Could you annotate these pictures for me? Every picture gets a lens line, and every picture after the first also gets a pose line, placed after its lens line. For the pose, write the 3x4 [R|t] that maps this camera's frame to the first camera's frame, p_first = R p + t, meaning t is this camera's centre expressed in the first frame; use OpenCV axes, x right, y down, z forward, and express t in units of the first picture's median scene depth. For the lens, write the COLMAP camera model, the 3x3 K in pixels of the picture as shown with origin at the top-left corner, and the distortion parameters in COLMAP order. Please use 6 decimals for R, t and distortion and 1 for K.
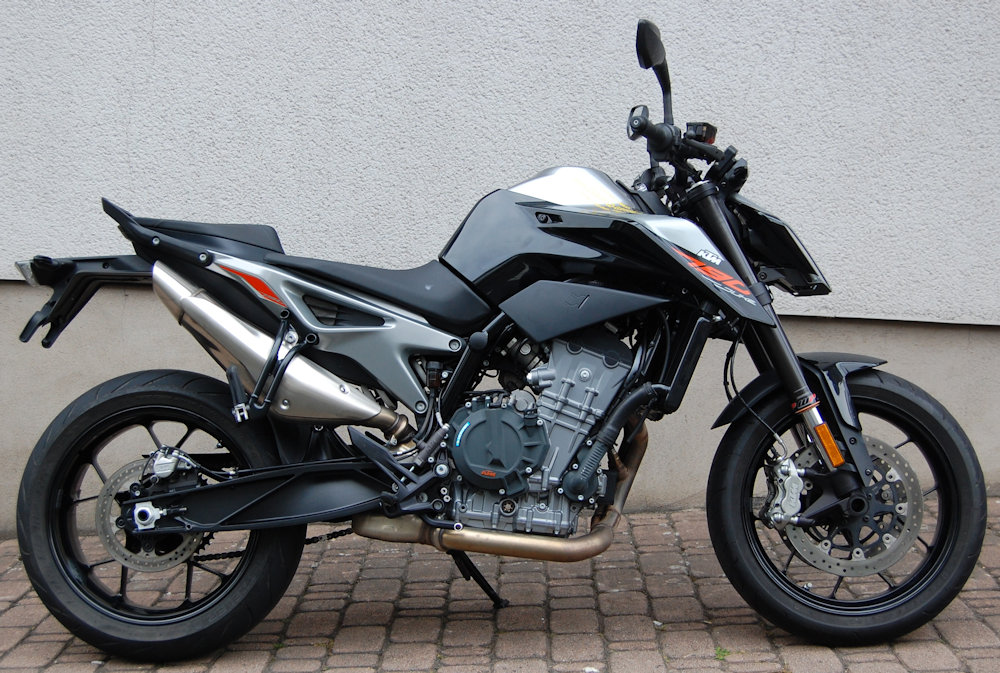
lens RADIAL K [[1301.2, 0, 499.1], [0, 1301.2, 335.4], [0, 0, 1]] dist [-0.025477, 0.000000]
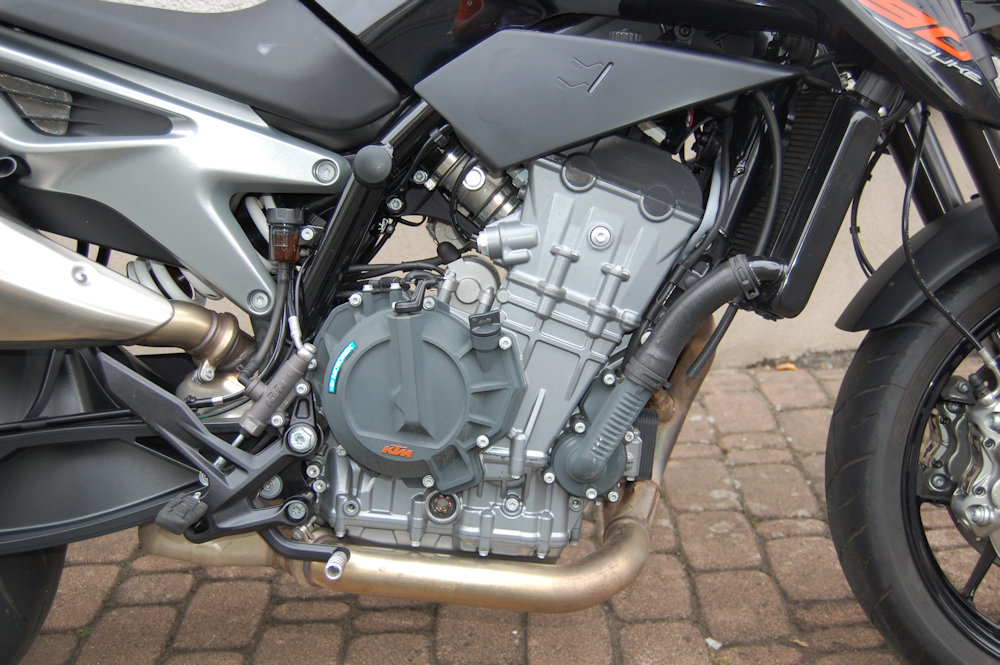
lens RADIAL K [[1168.8, 0, 502.4], [0, 1168.8, 335.0], [0, 0, 1]] dist [-0.050649, 0.000000]
pose [[0.999673, -0.014273, 0.021239, 0.021063], [0.009803, 0.980283, 0.197353, -0.018197], [-0.023637, -0.197080, 0.980102, 0.579055]]
